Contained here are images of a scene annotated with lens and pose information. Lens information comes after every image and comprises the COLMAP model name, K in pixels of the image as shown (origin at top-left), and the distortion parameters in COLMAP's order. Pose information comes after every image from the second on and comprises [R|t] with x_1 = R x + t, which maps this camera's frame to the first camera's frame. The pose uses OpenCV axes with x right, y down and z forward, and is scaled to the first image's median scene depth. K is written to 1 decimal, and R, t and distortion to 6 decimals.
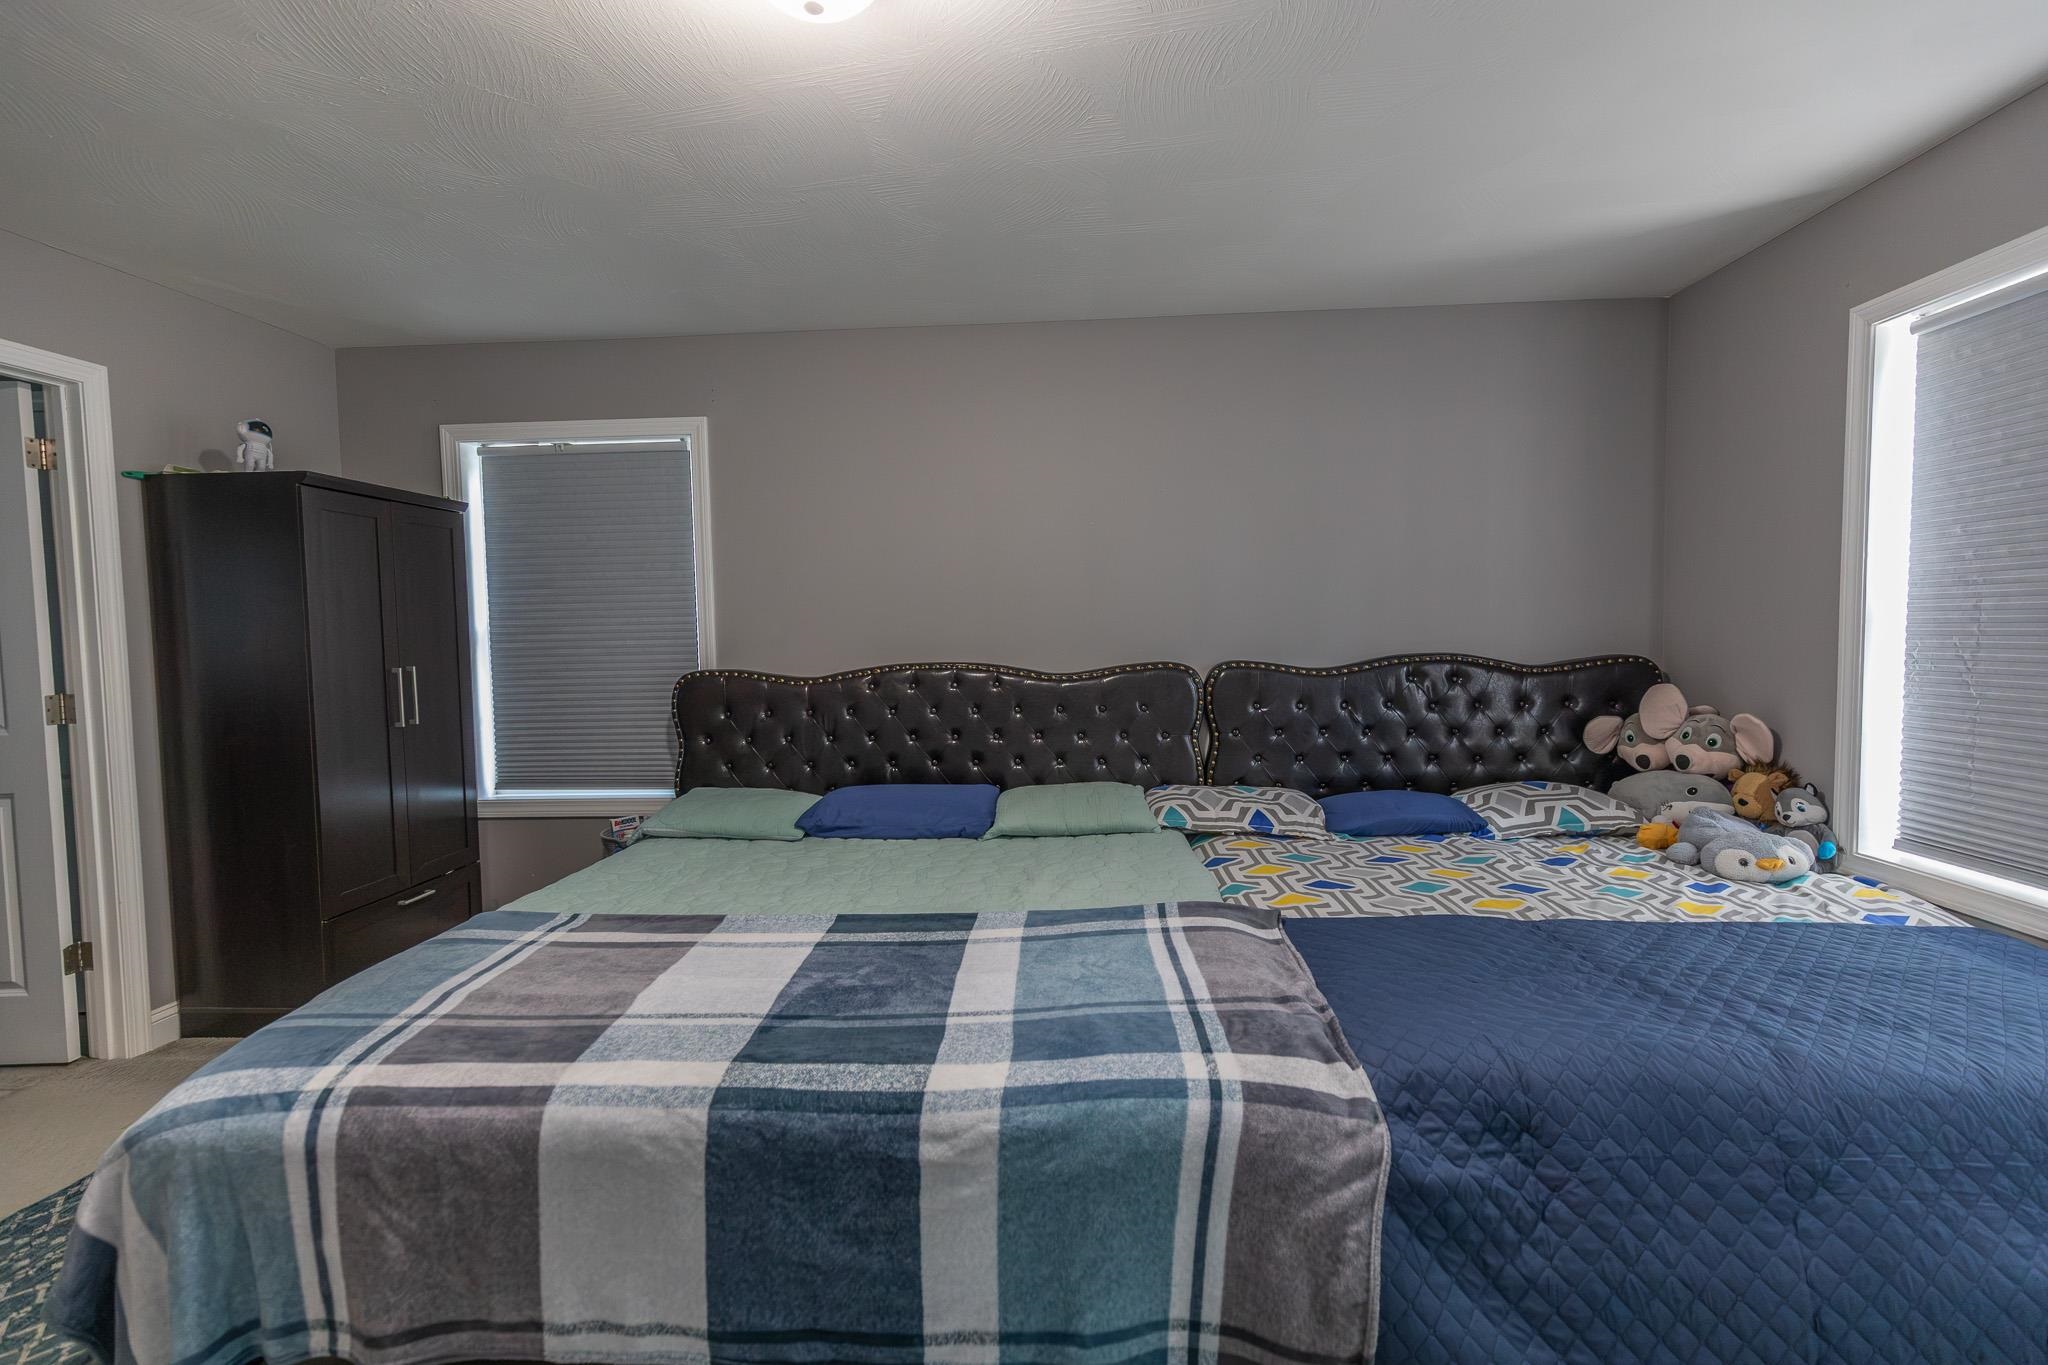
lens RADIAL K [[909.1, 0, 1033.5], [0, 909.1, 684.4], [0, 0, 1]] dist [0.008916, -0.002602]
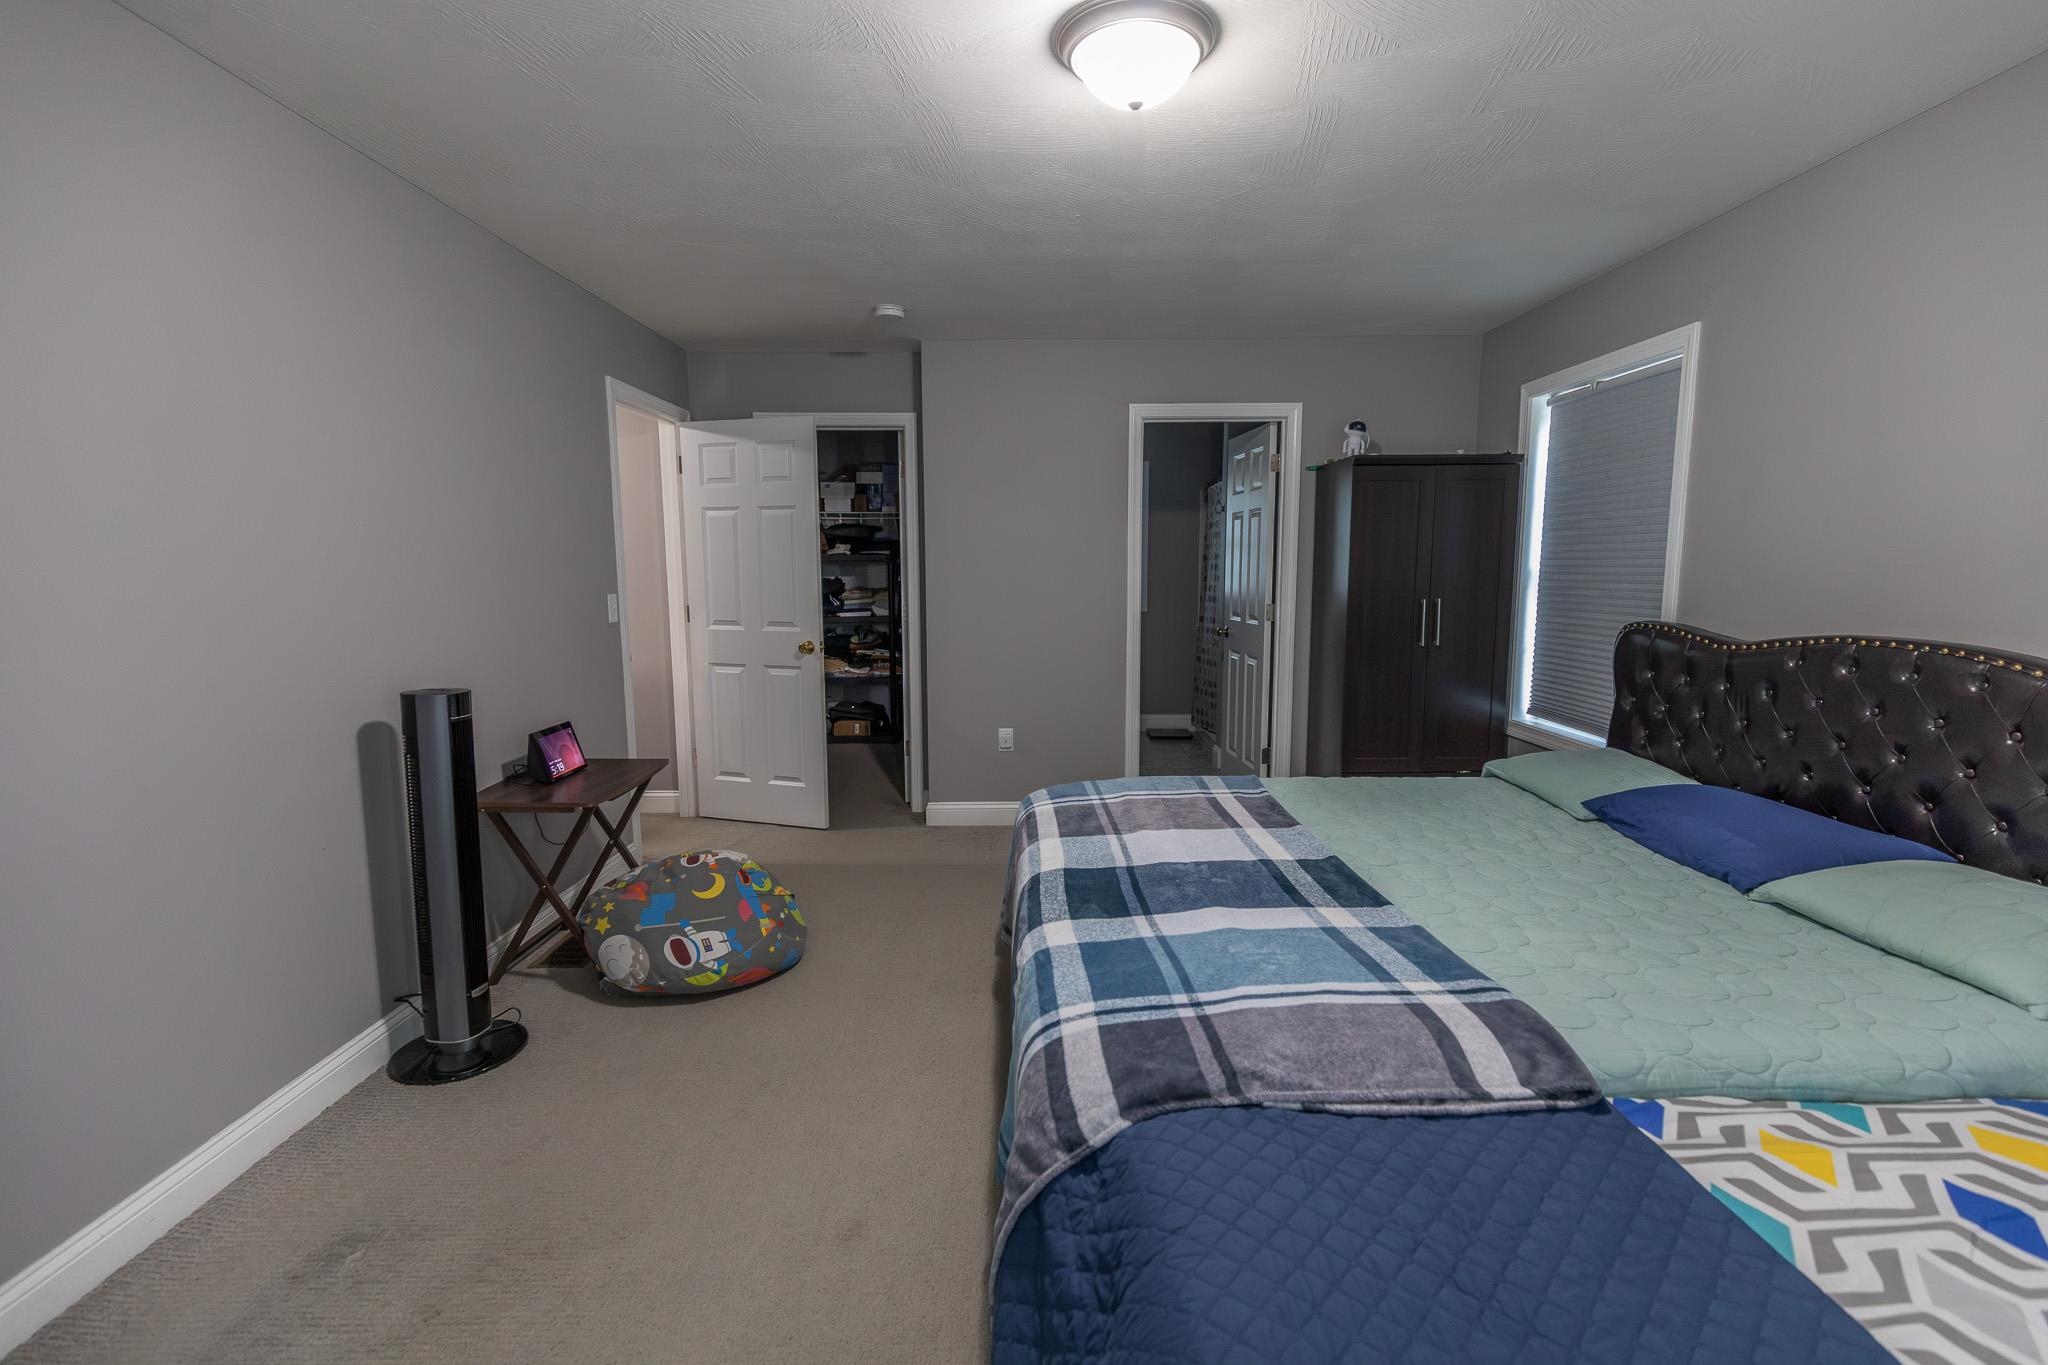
lens RADIAL K [[909.1, 0, 1035.4], [0, 909.1, 674.7], [0, 0, 1]] dist [0.008916, -0.002602]
pose [[0.067329, 0.138394, -0.988086, 0.658831], [-0.055780, 0.989306, 0.134764, -0.068347], [0.996170, 0.046042, 0.074329, 0.469124]]
